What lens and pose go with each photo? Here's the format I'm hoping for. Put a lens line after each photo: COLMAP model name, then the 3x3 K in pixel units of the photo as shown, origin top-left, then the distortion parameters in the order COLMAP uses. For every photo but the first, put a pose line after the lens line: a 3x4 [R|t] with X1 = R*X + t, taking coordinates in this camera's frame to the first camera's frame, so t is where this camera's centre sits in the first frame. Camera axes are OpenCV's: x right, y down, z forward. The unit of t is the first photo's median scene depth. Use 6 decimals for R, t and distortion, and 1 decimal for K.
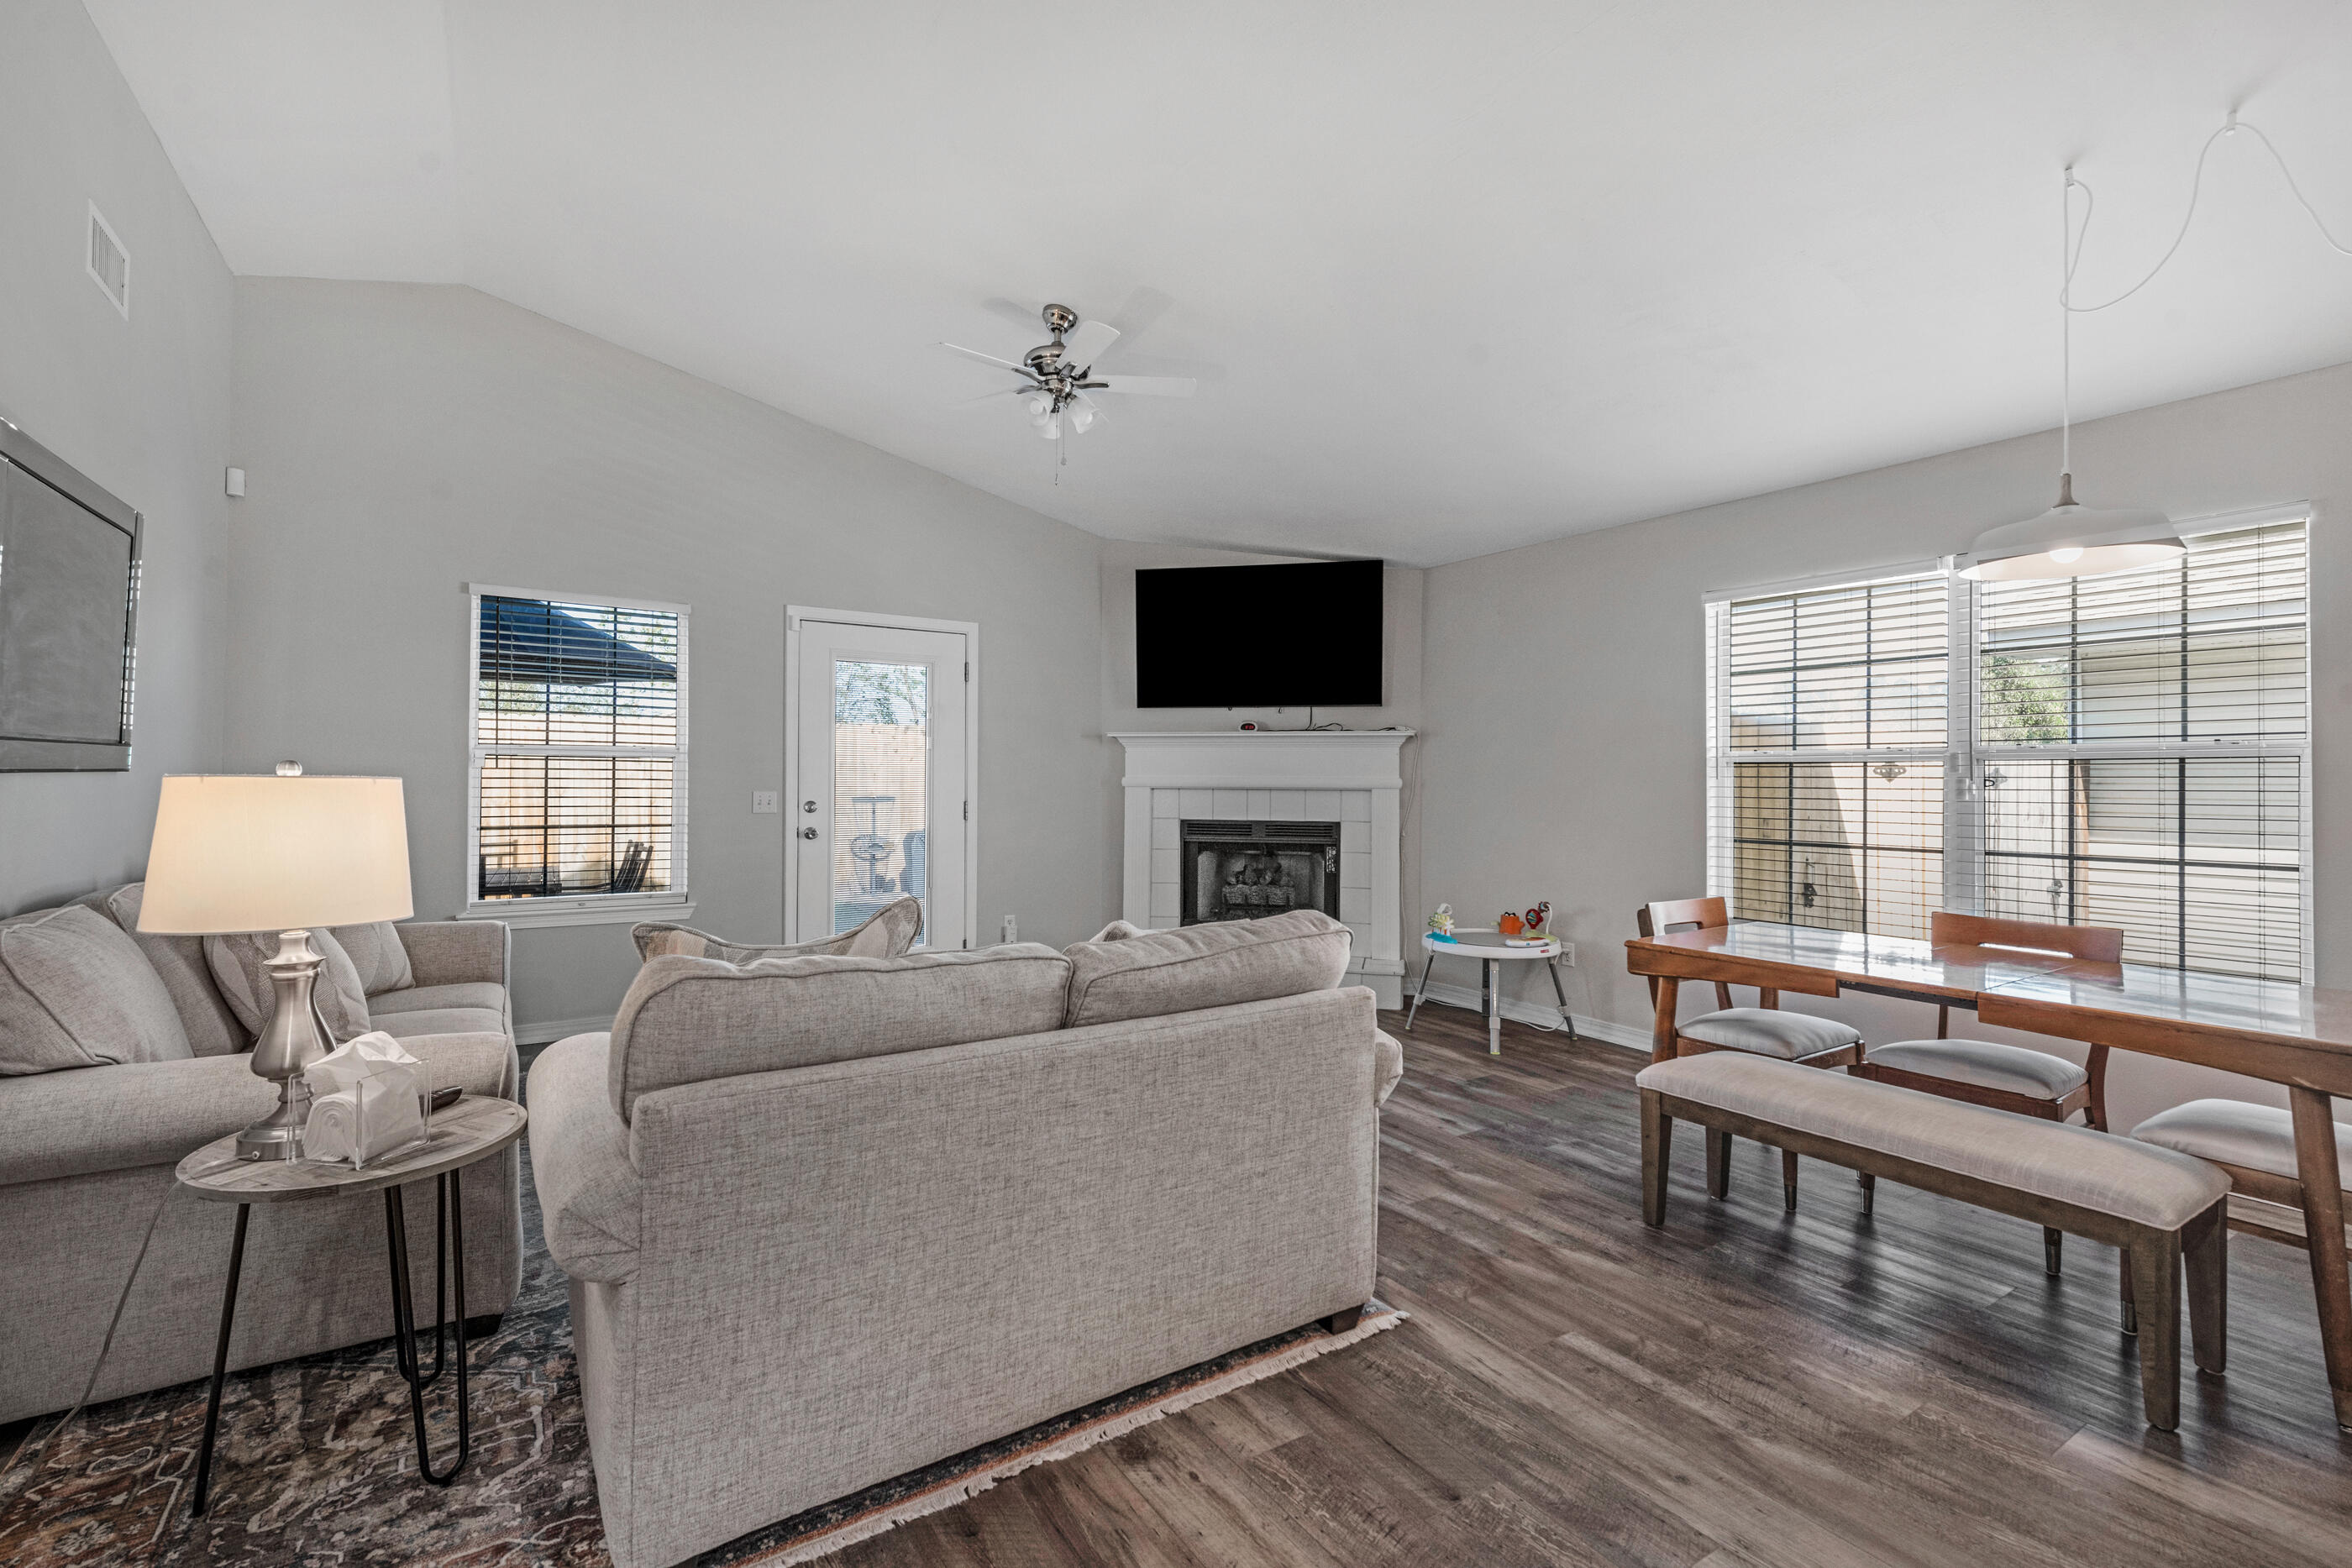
lens RADIAL K [[1023.2, 0, 1166.5], [0, 1023.2, 778.4], [0, 0, 1]] dist [0.009212, -0.003265]
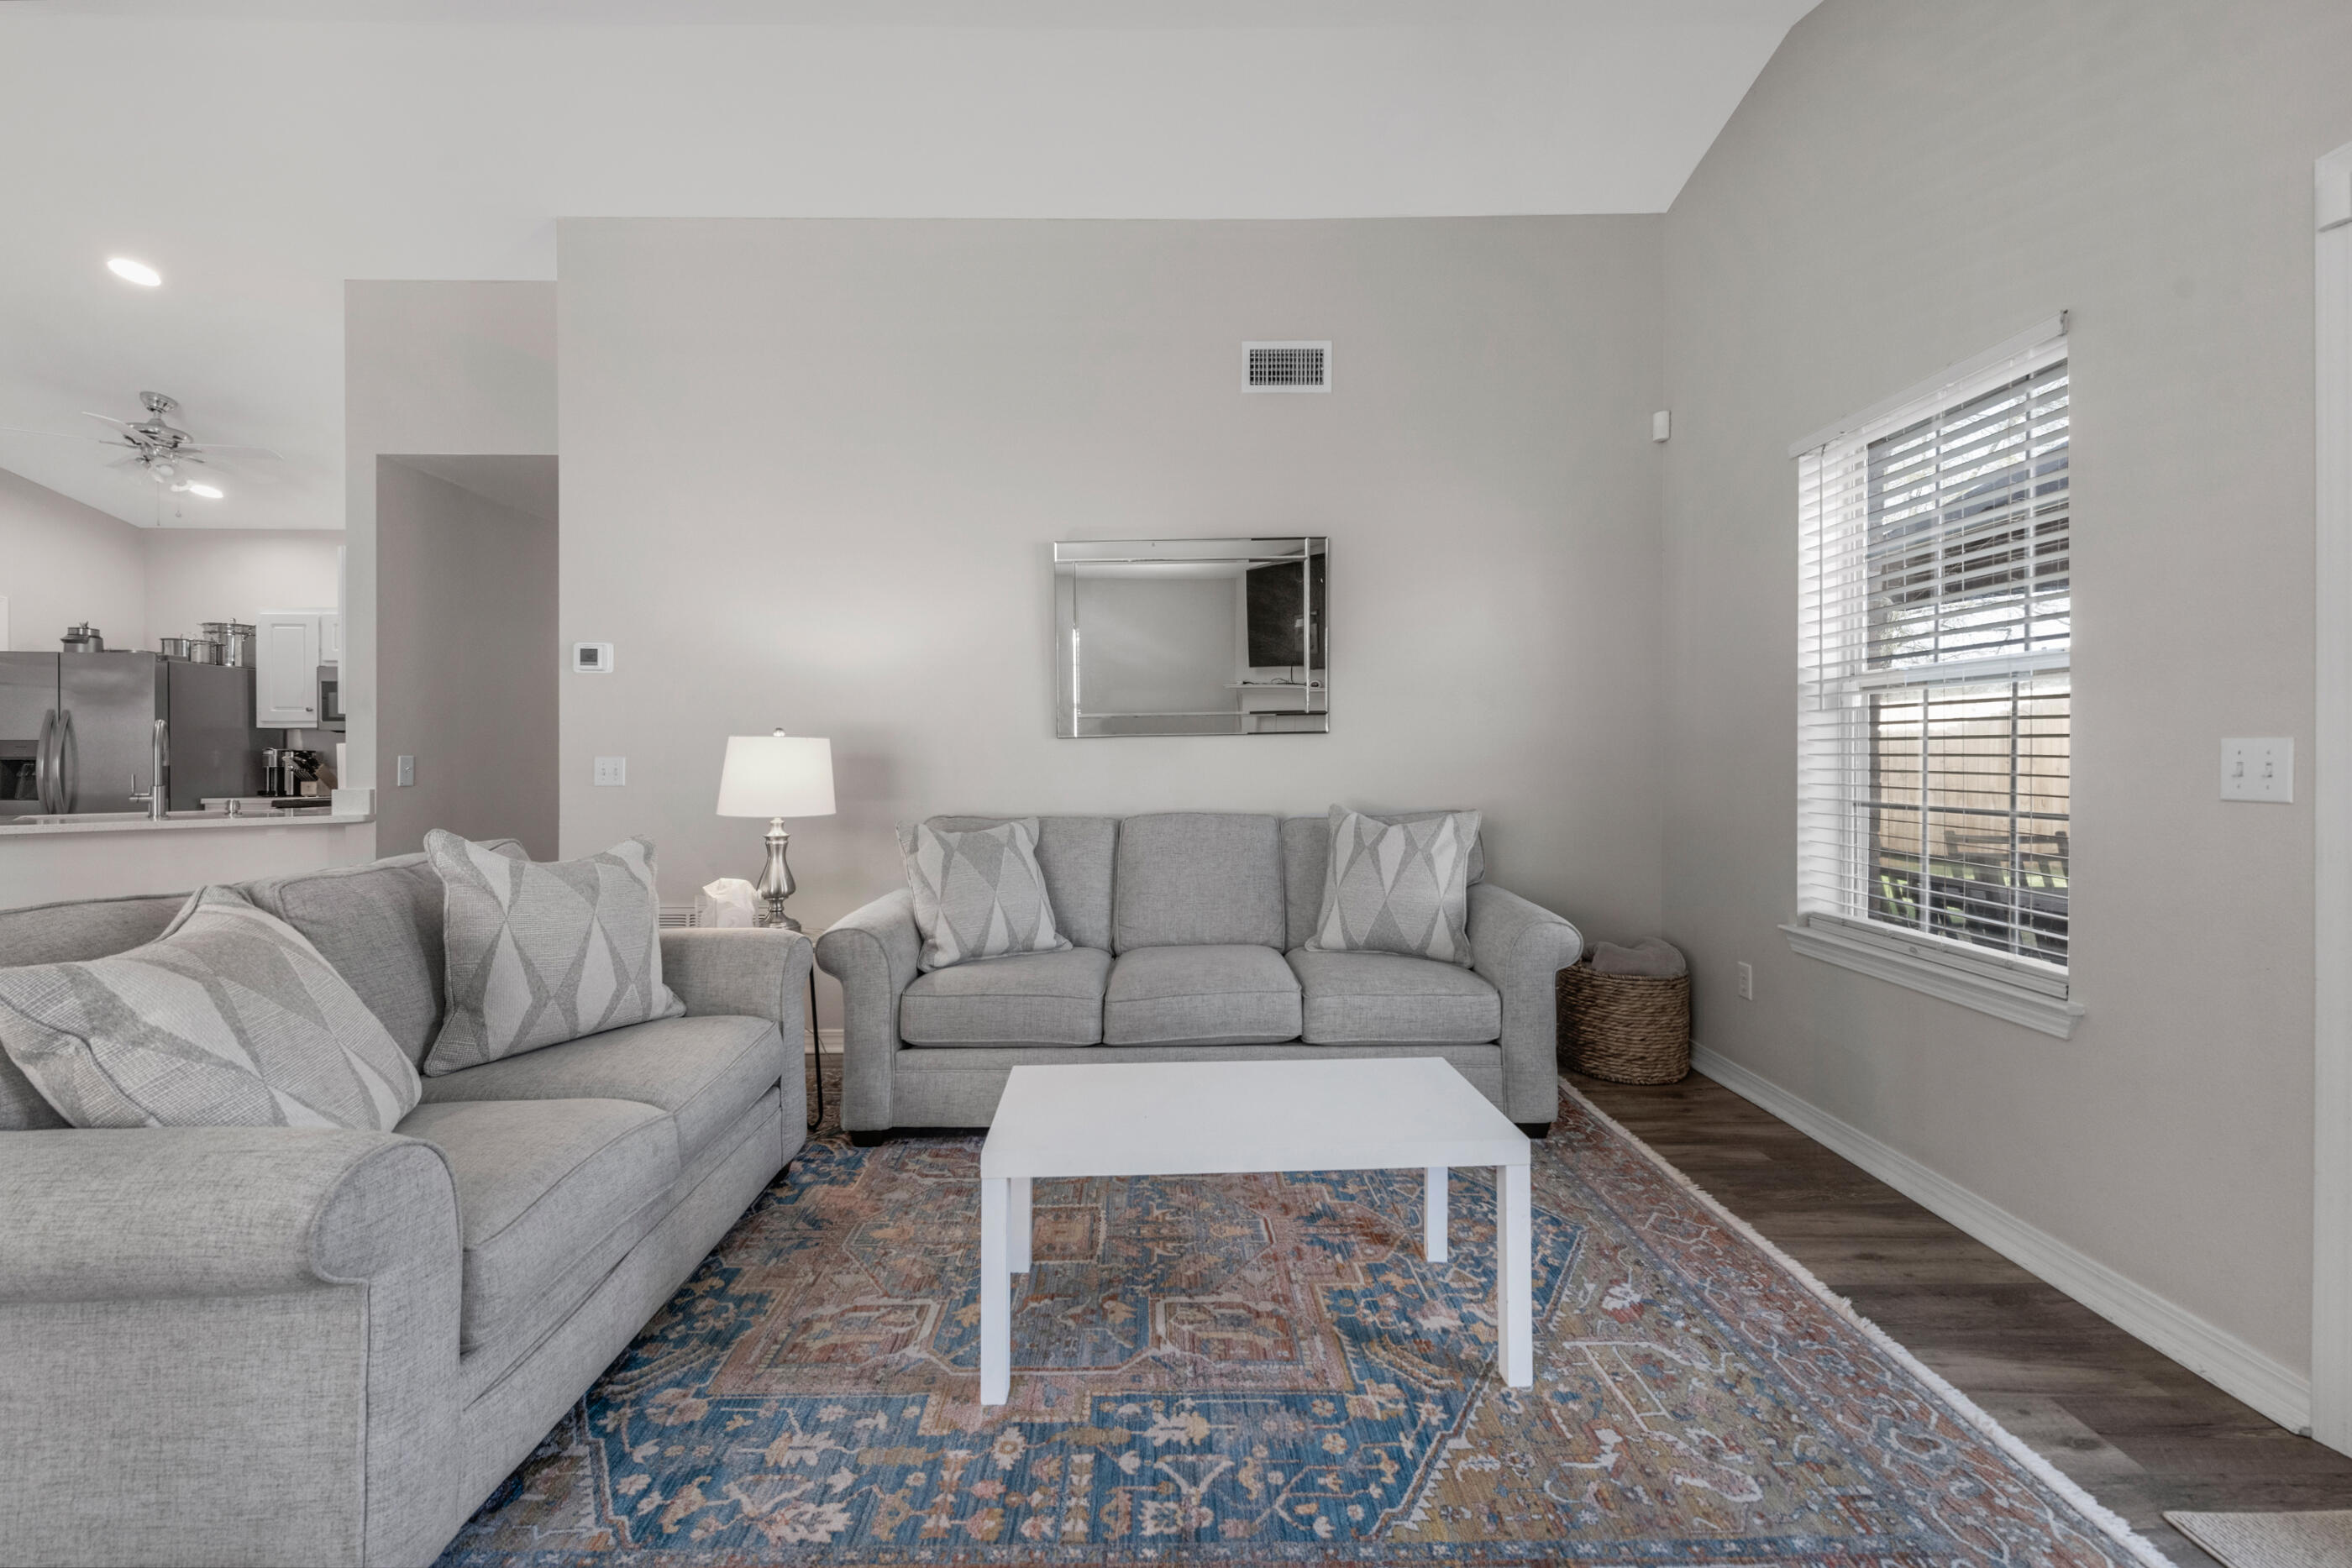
lens RADIAL K [[949.0, 0, 1159.2], [0, 949.0, 766.2], [0, 0, 1]] dist [0.014229, -0.003739]
pose [[-0.540846, 0.004628, -0.841109, 0.105091], [0.005557, 0.999983, 0.001929, 0.025363], [0.841103, -0.003631, -0.540862, 1.170833]]
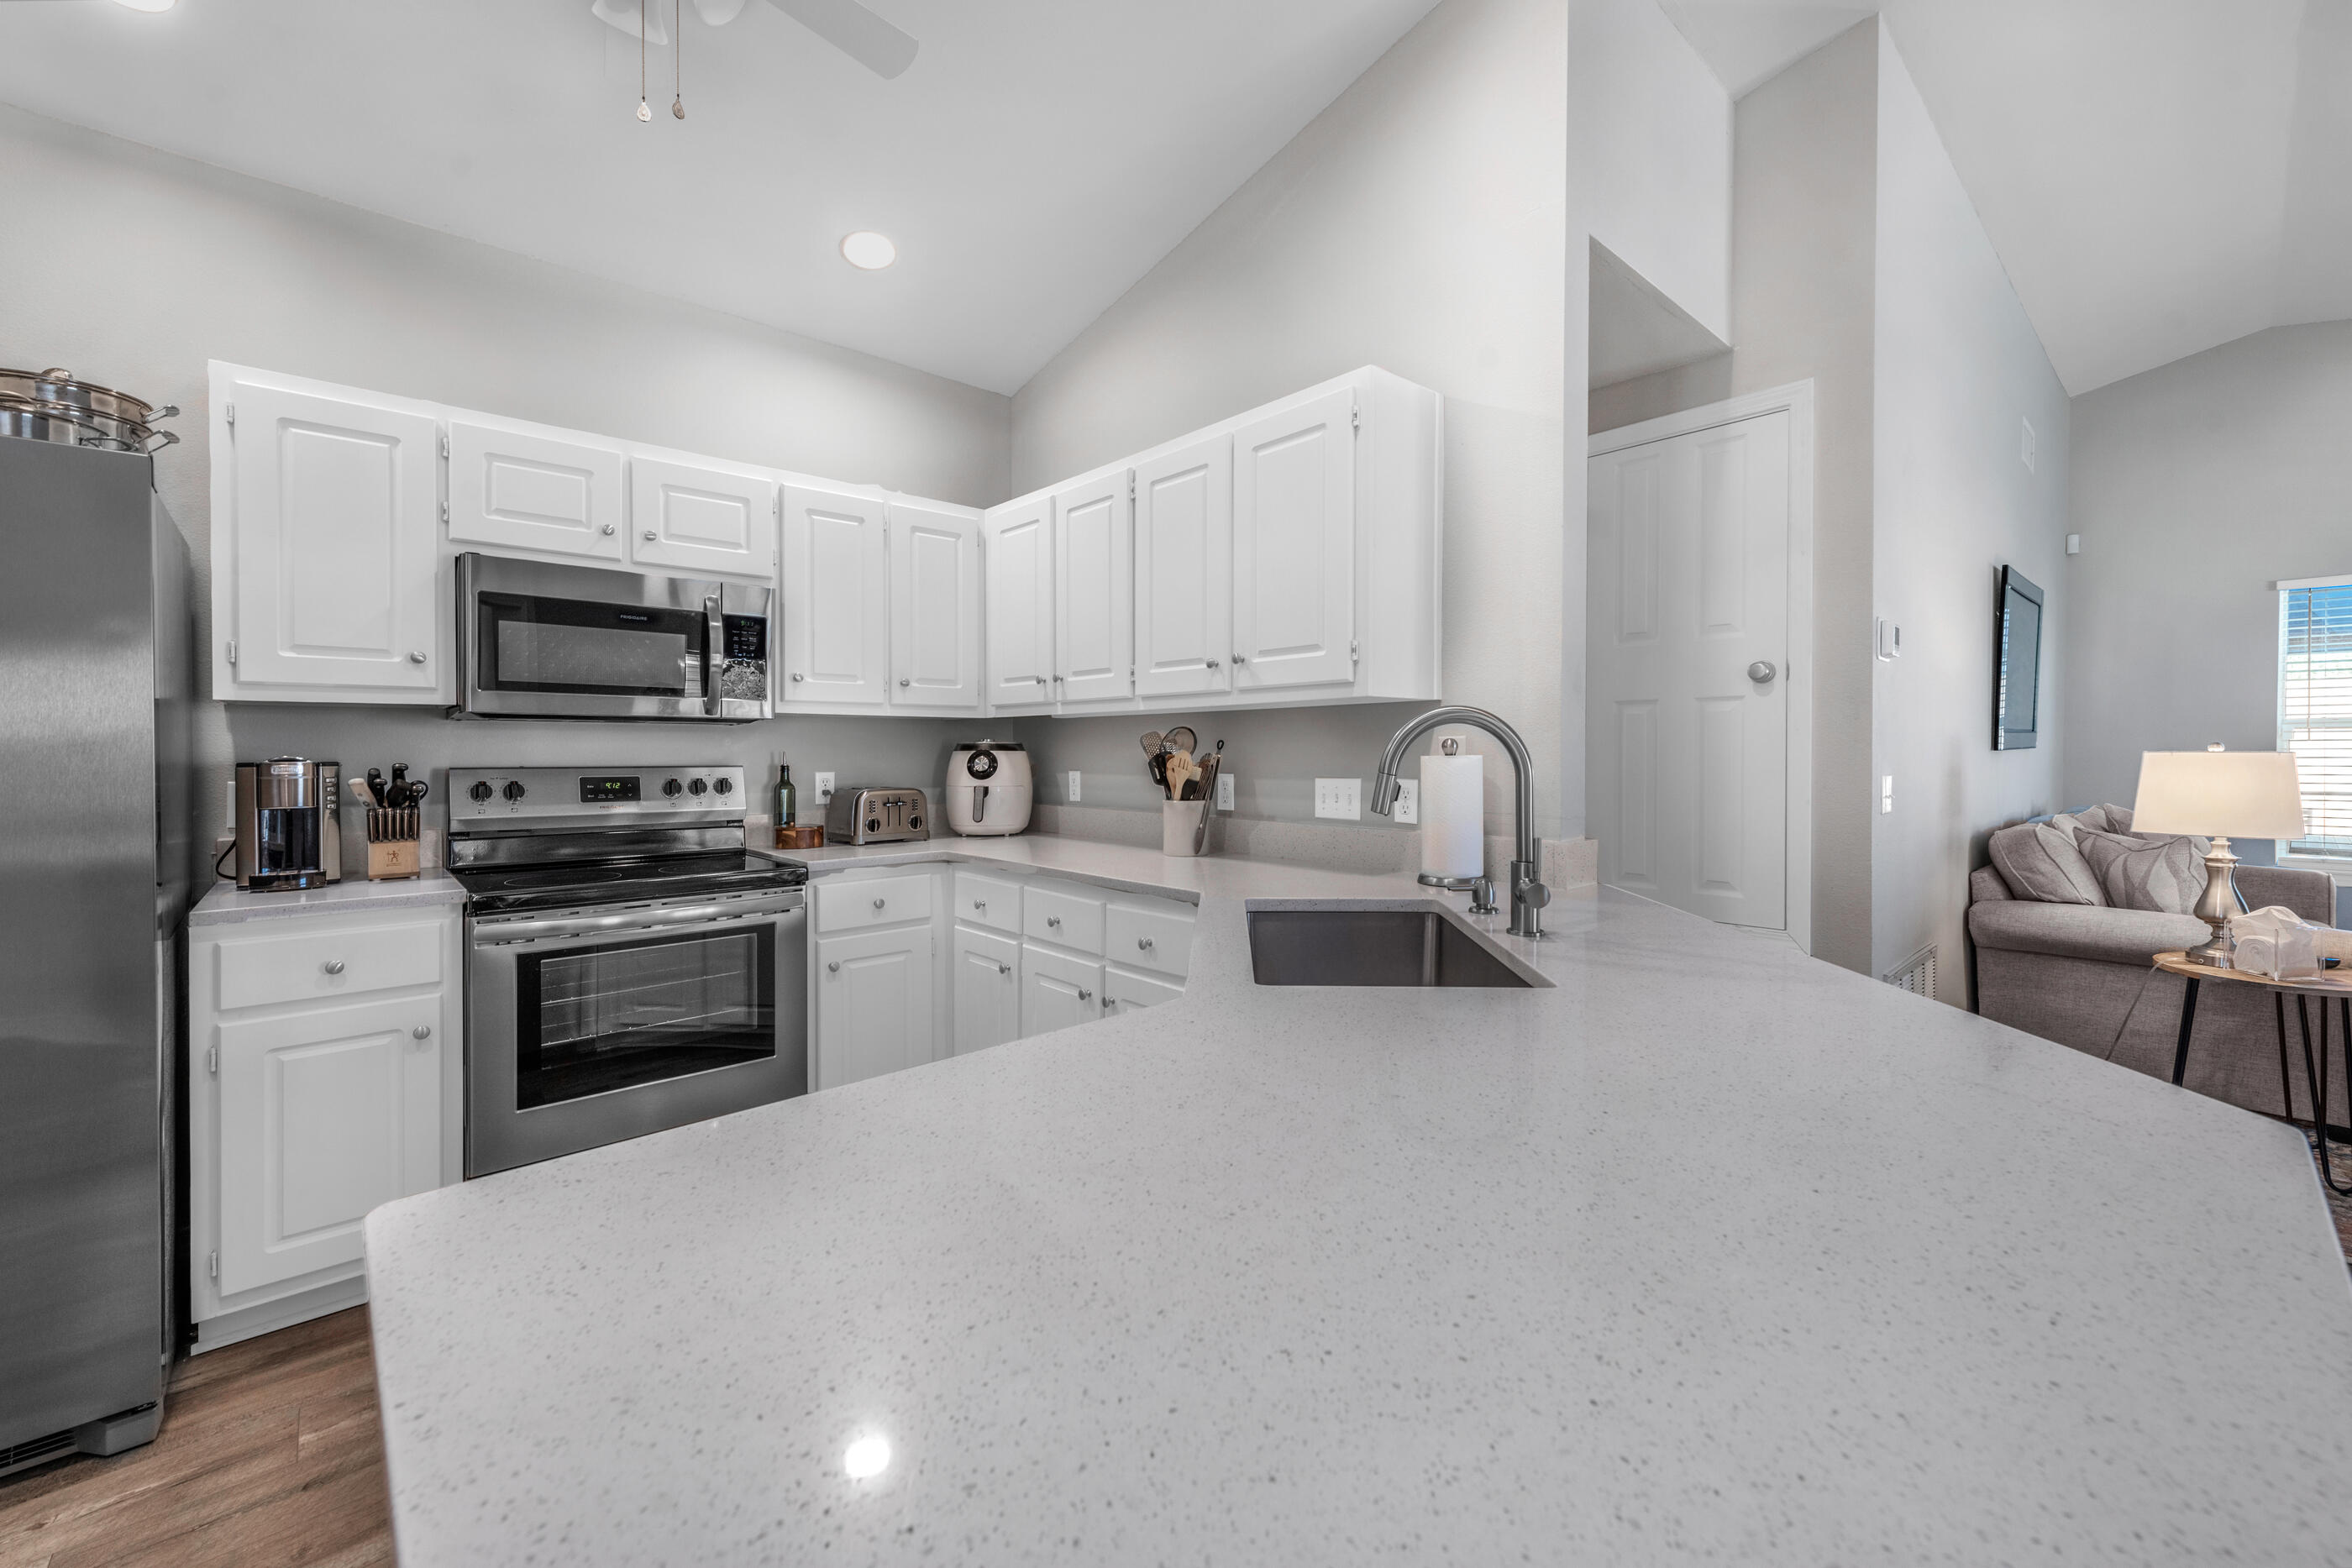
lens RADIAL K [[949.0, 0, 1219.9], [0, 949.0, 752.1], [0, 0, 1]] dist [0.014229, -0.003739]
pose [[0.176165, -0.004473, -0.984350, 0.207517], [0.009001, 0.999955, -0.002933, -0.005016], [0.984319, -0.008343, 0.176198, -0.435246]]
